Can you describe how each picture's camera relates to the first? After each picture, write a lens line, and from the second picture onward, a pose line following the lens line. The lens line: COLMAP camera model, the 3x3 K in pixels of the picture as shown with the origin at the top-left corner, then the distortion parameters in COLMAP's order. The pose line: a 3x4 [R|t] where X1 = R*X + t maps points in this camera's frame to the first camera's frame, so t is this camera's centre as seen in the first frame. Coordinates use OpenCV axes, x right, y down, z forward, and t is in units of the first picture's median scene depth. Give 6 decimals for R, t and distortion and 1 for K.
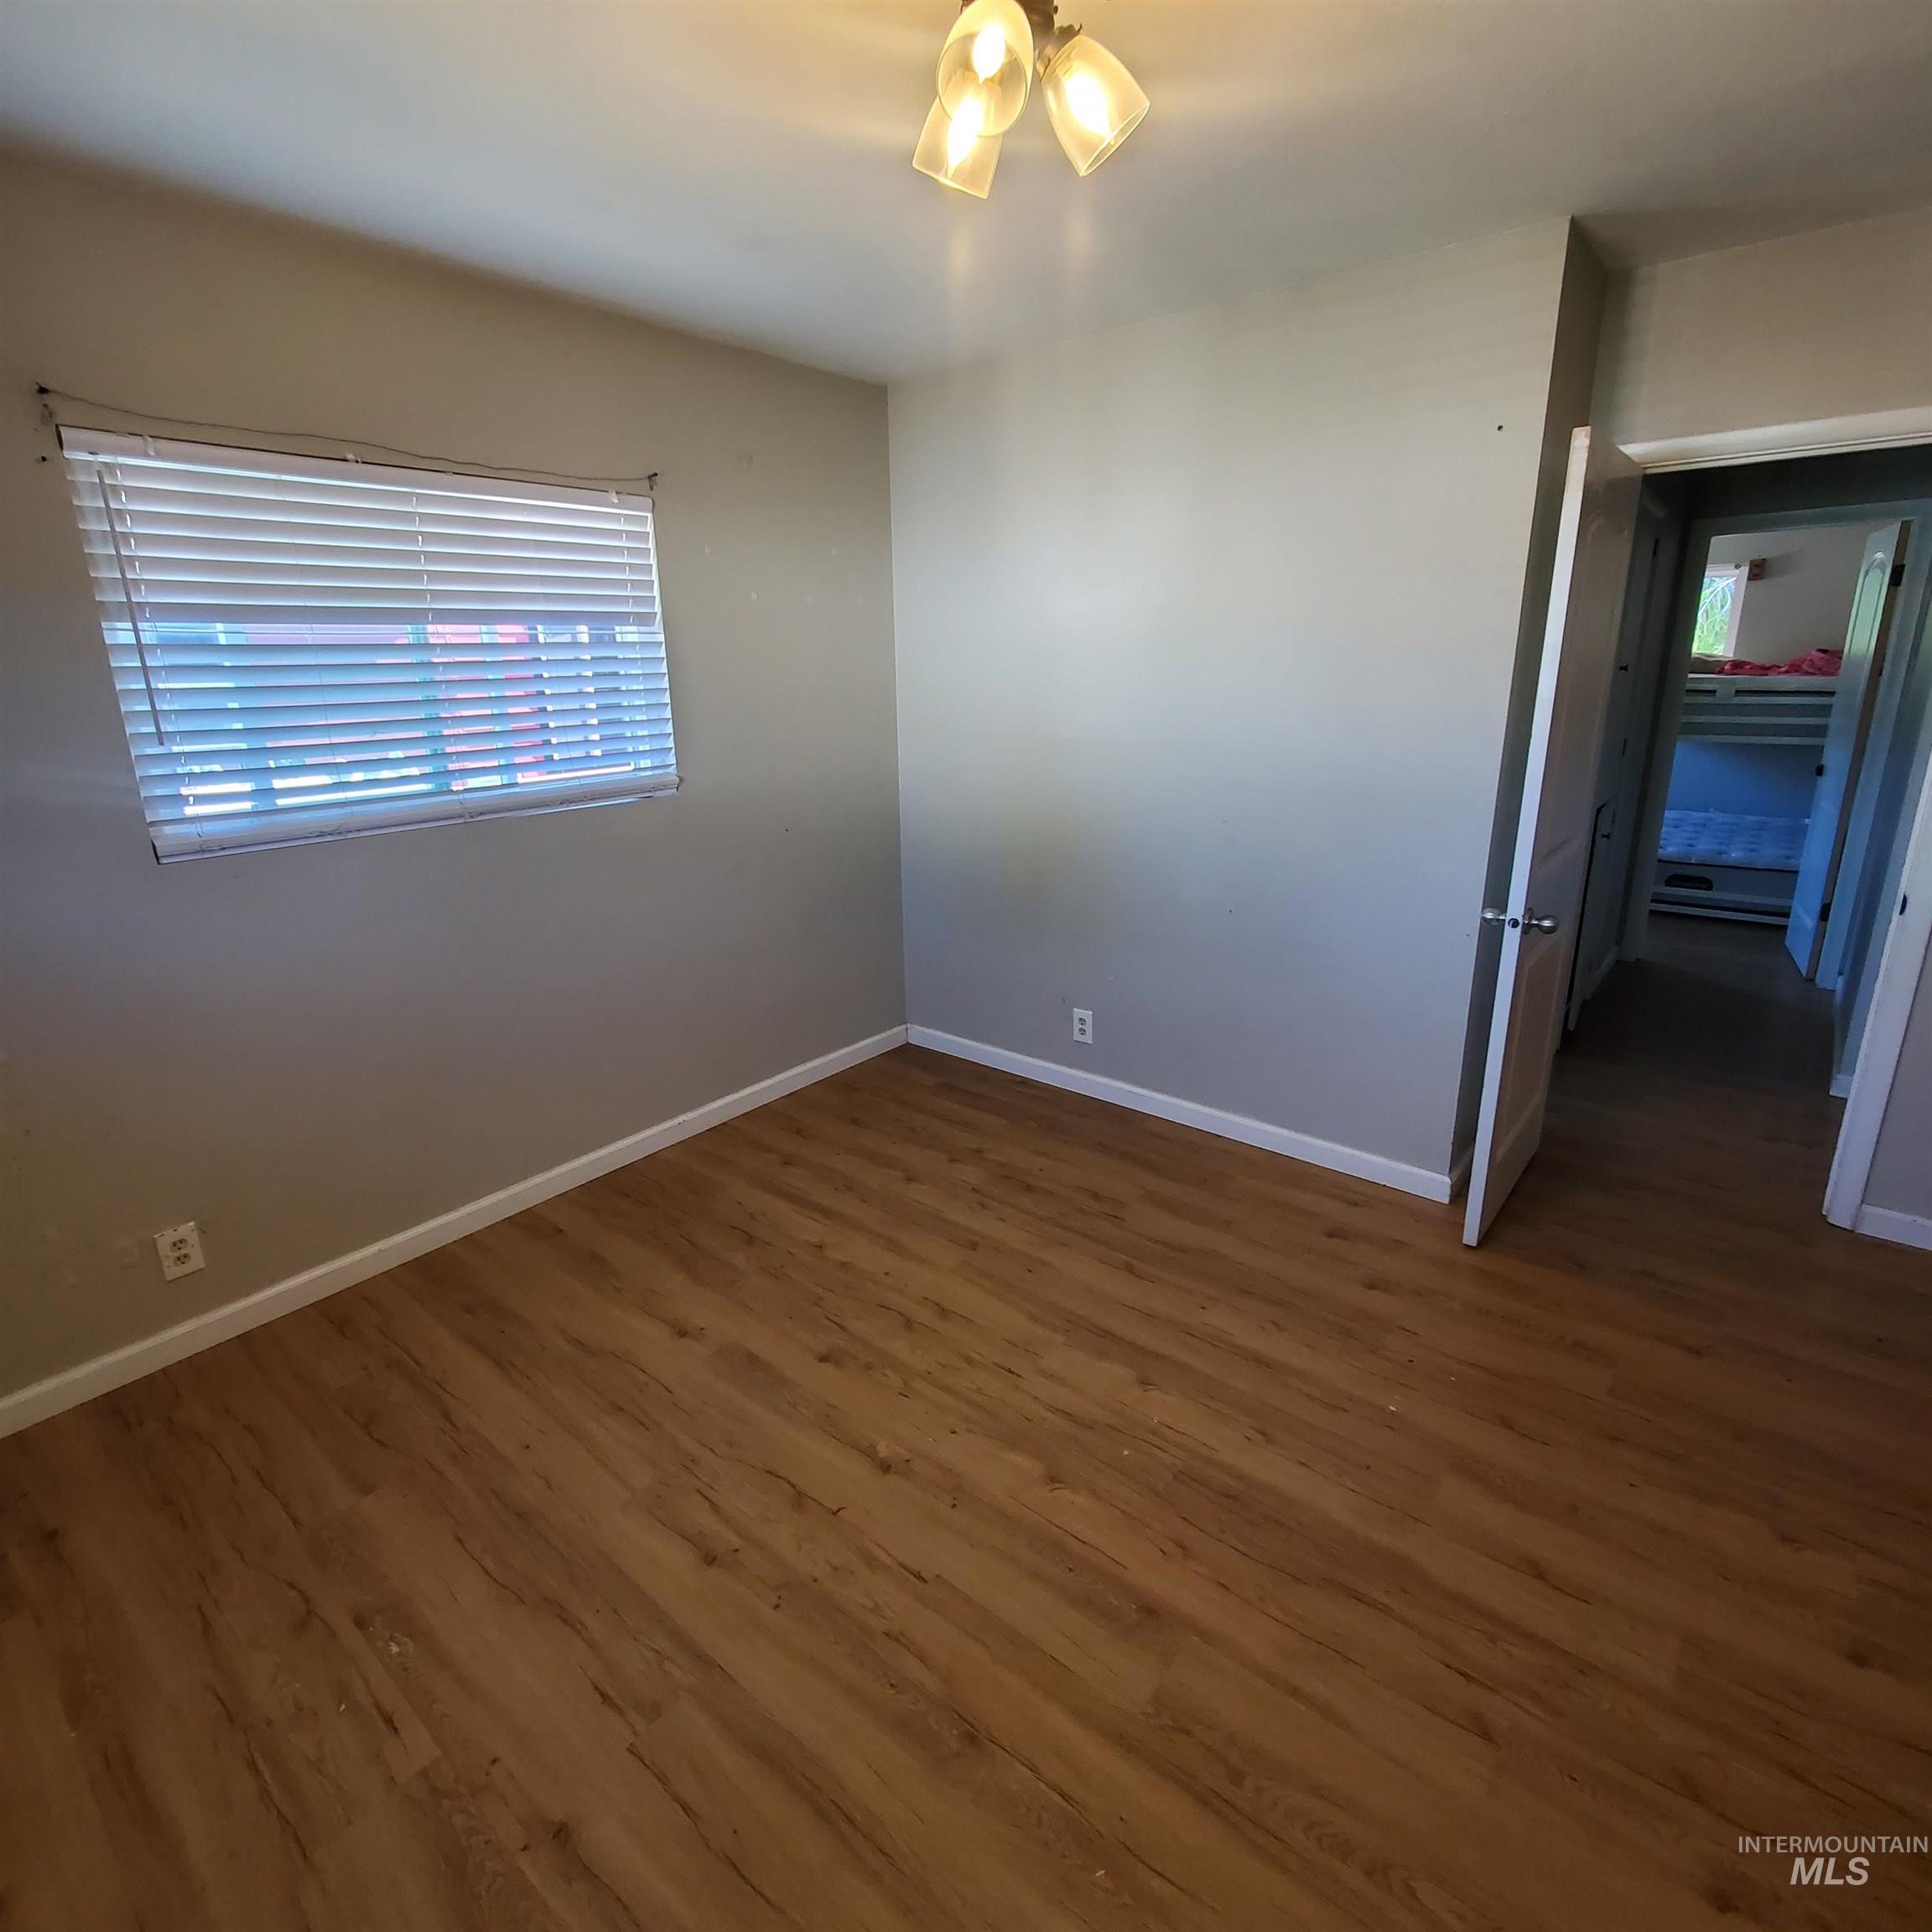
lens RADIAL K [[1021.9, 0, 938.3], [0, 1021.9, 936.5], [0, 0, 1]] dist [0.003323, -0.002537]
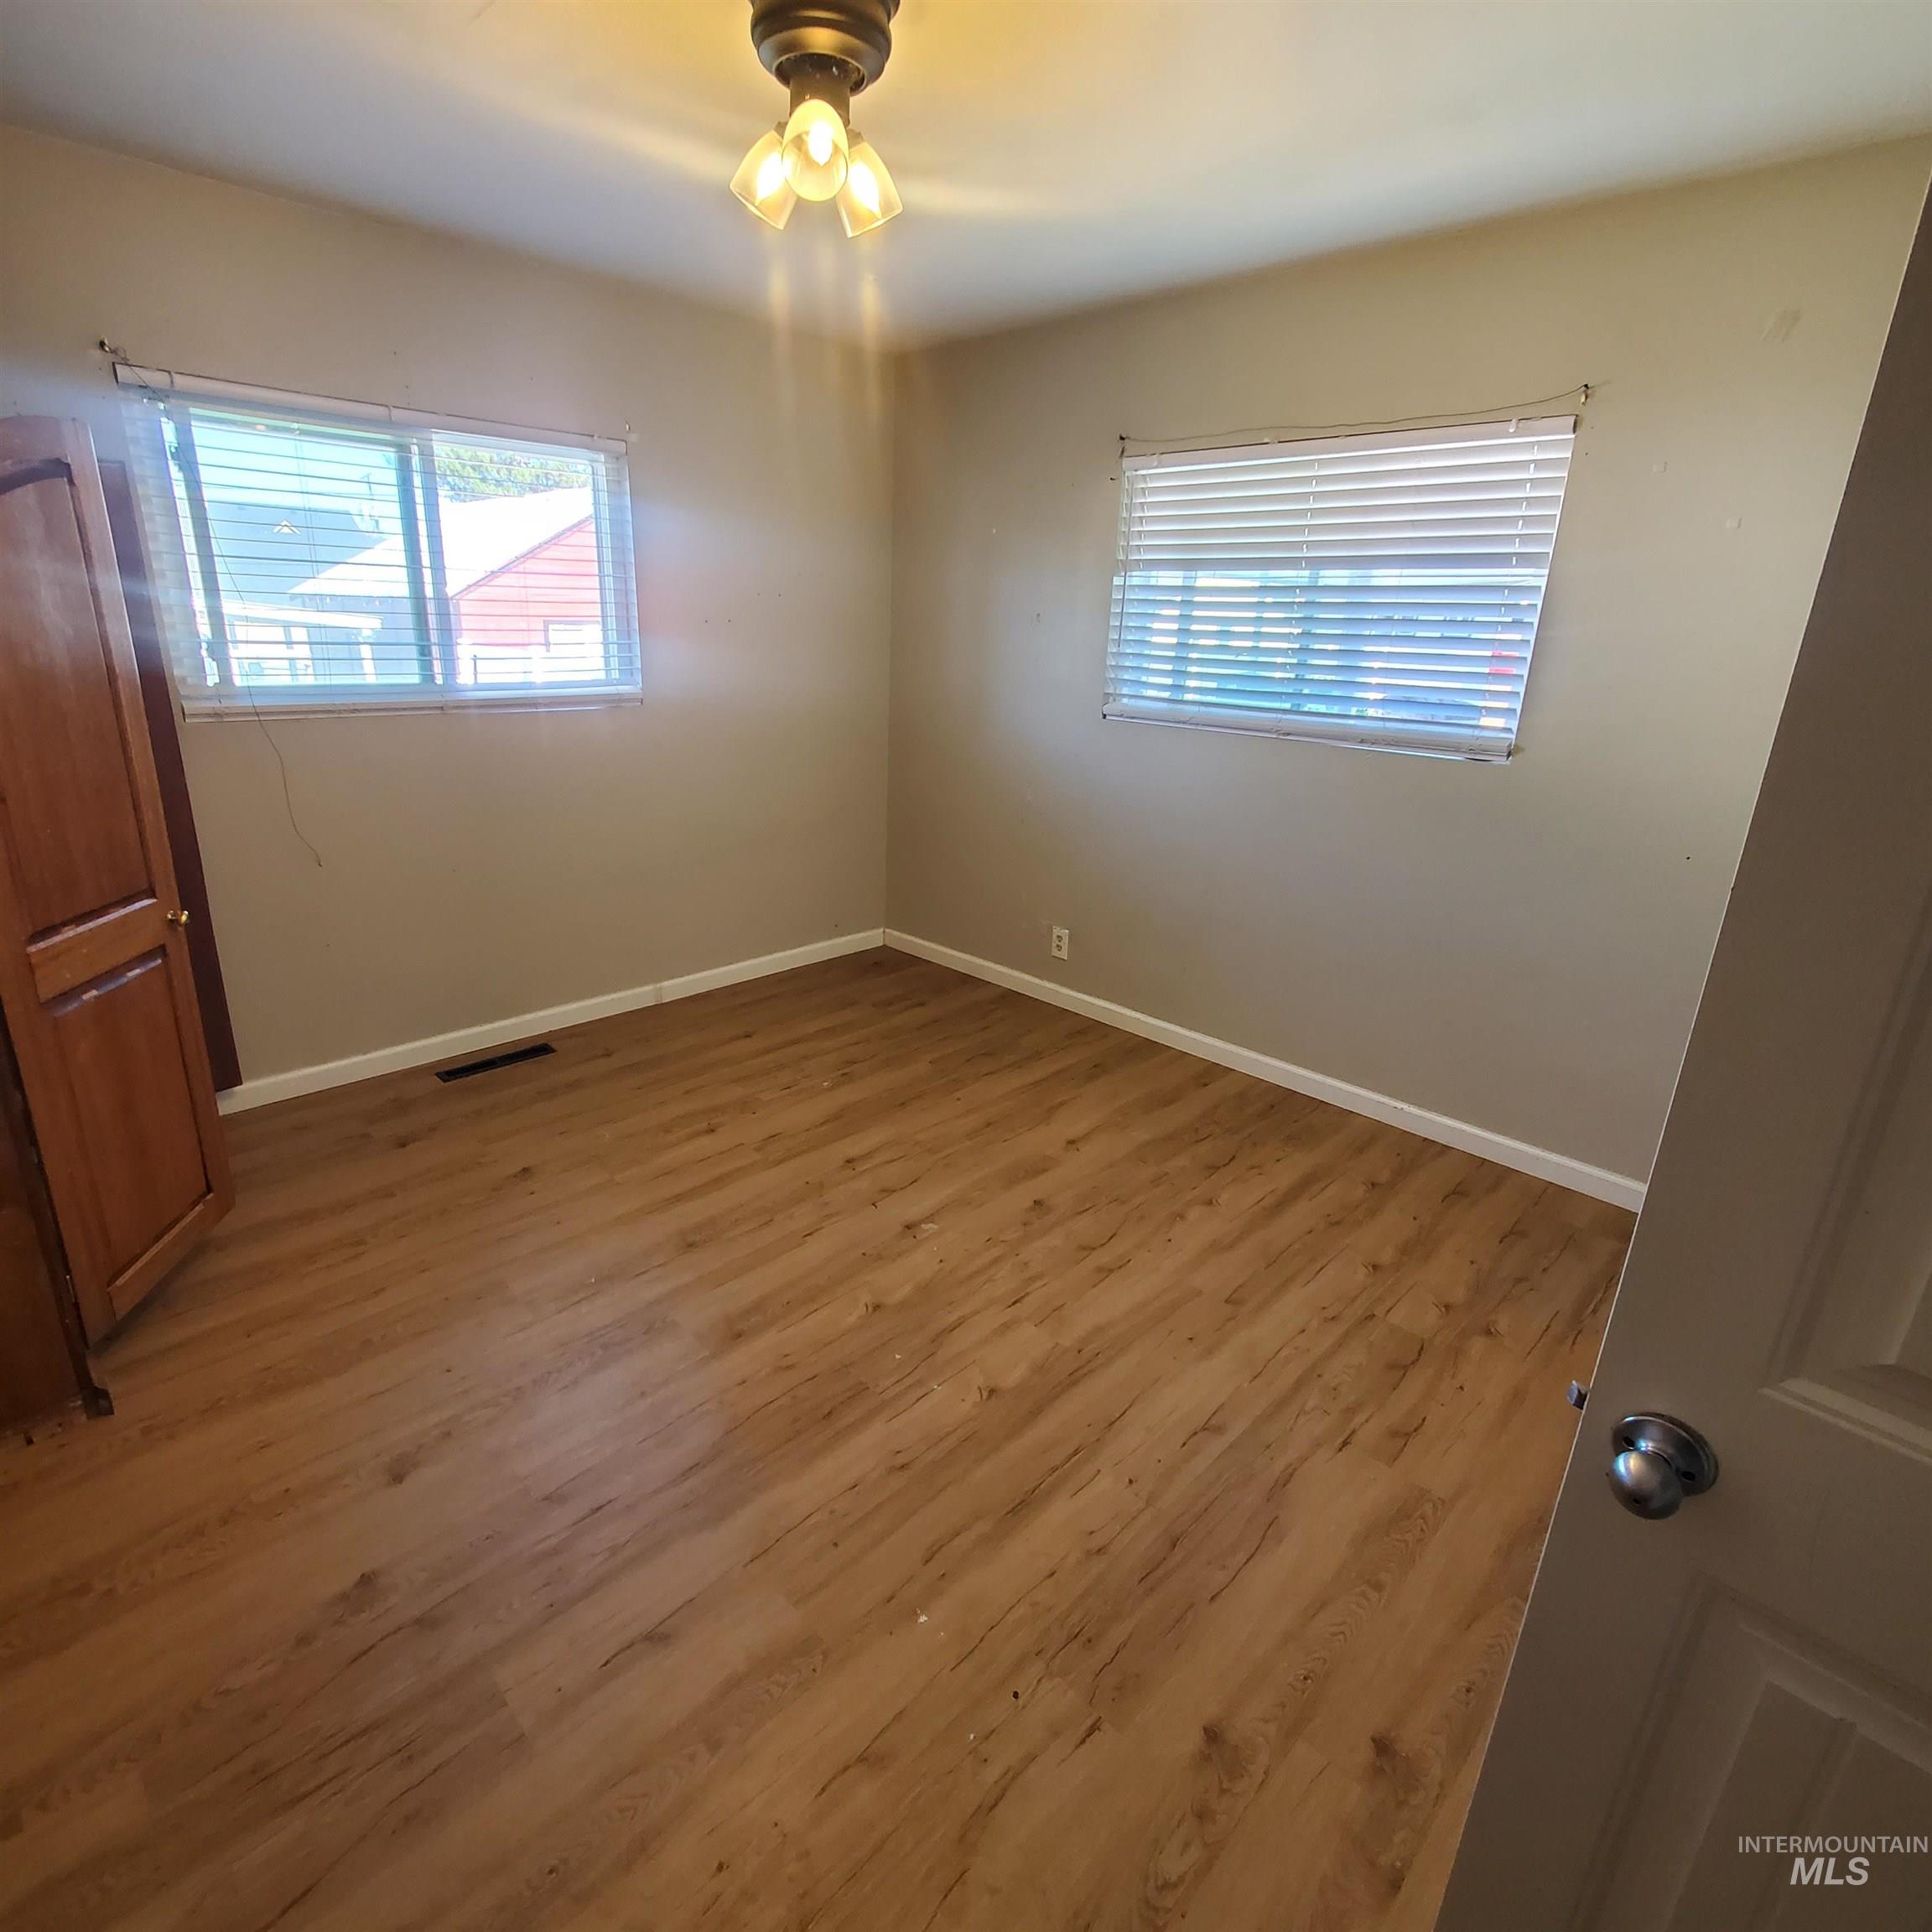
lens RADIAL K [[1021.9, 0, 938.3], [0, 1021.9, 936.5], [0, 0, 1]] dist [0.003323, -0.002537]
pose [[-0.087356, 0.320006, -0.943380, 0.910405], [-0.289902, 0.897846, 0.331405, -0.218417], [0.953061, 0.302437, 0.014338, 0.782469]]
